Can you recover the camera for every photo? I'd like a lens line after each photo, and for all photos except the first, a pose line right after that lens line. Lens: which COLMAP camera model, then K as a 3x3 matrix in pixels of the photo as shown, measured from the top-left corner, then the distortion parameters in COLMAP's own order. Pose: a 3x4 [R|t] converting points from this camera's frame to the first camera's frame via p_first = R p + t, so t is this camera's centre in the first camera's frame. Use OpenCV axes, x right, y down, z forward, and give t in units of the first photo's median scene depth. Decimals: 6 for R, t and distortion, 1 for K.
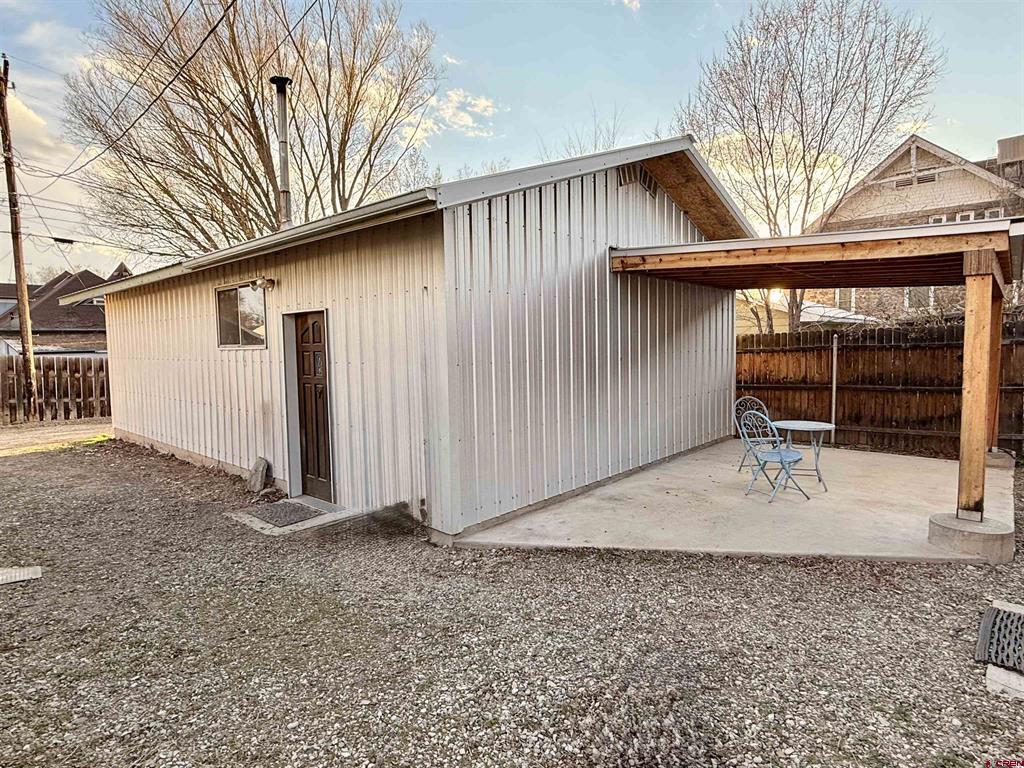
lens RADIAL K [[568.8, 0, 512.1], [0, 568.8, 377.7], [0, 0, 1]] dist [-0.000970, 0.001886]
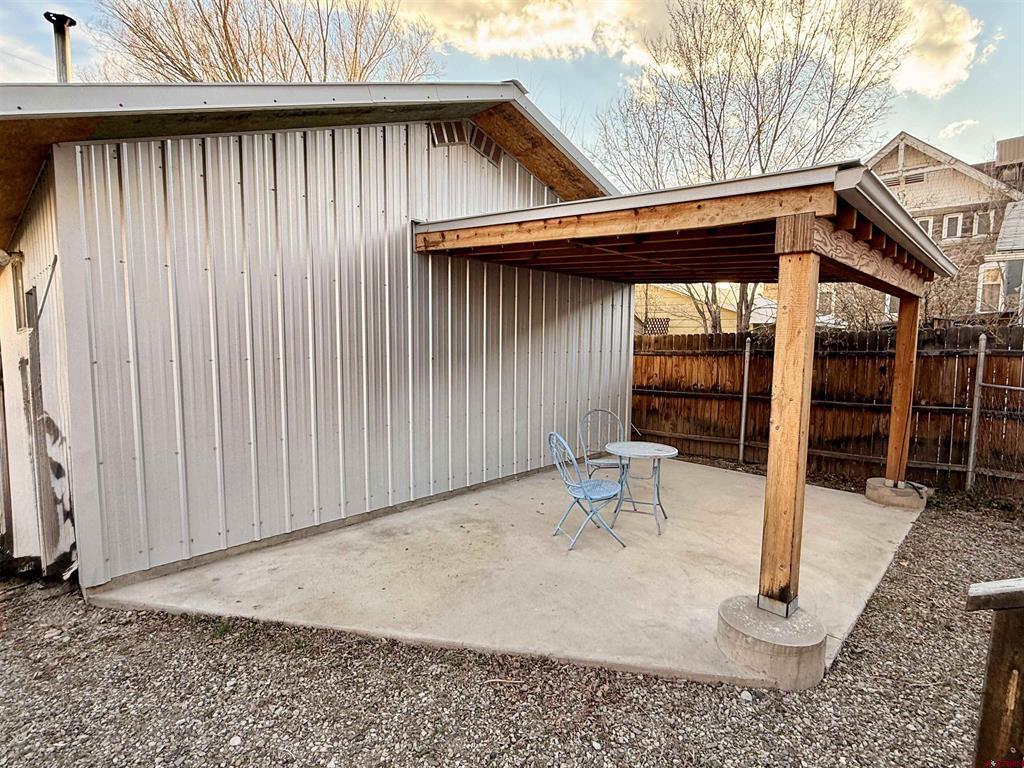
lens RADIAL K [[527.1, 0, 512.0], [0, 527.1, 384.0], [0, 0, 1]] dist [0.001688, -0.001075]
pose [[0.998455, 0.034112, -0.043856, 0.370256], [-0.032865, 0.999043, 0.028847, -0.024742], [0.044798, -0.027361, 0.998621, 0.260040]]
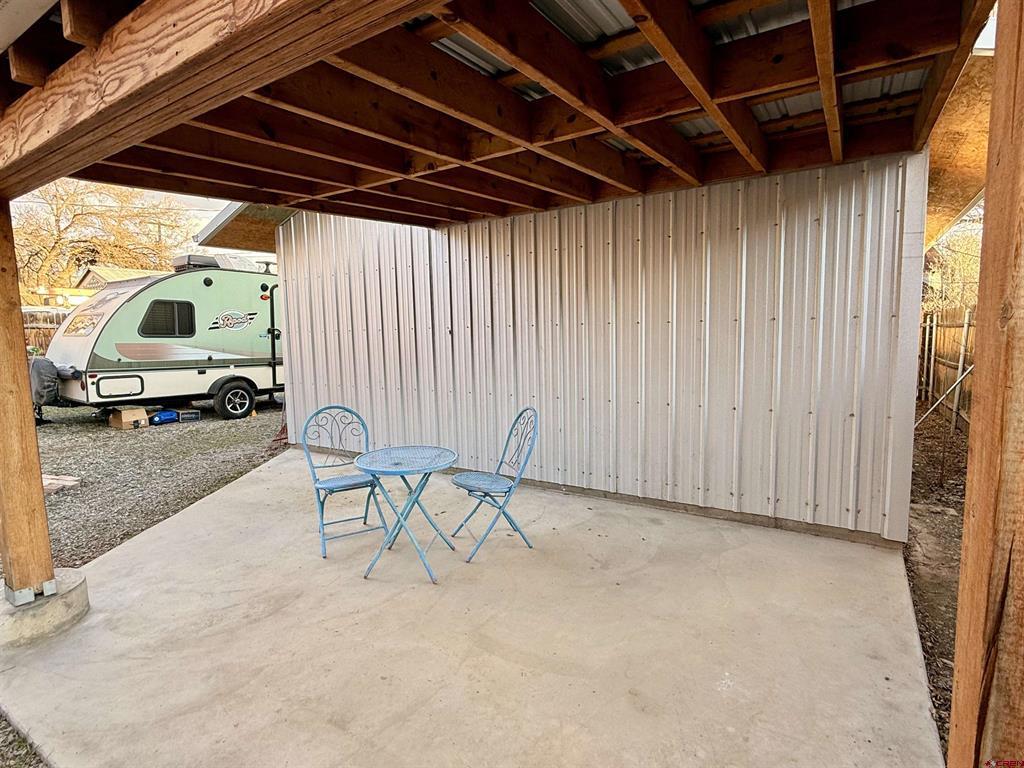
lens RADIAL K [[527.1, 0, 512.0], [0, 527.1, 384.0], [0, 0, 1]] dist [0.001688, -0.001075]
pose [[0.151277, 0.119969, -0.981184, 1.055389], [-0.037882, 0.992582, 0.115522, -0.054240], [0.987765, 0.019694, 0.154699, 1.055383]]
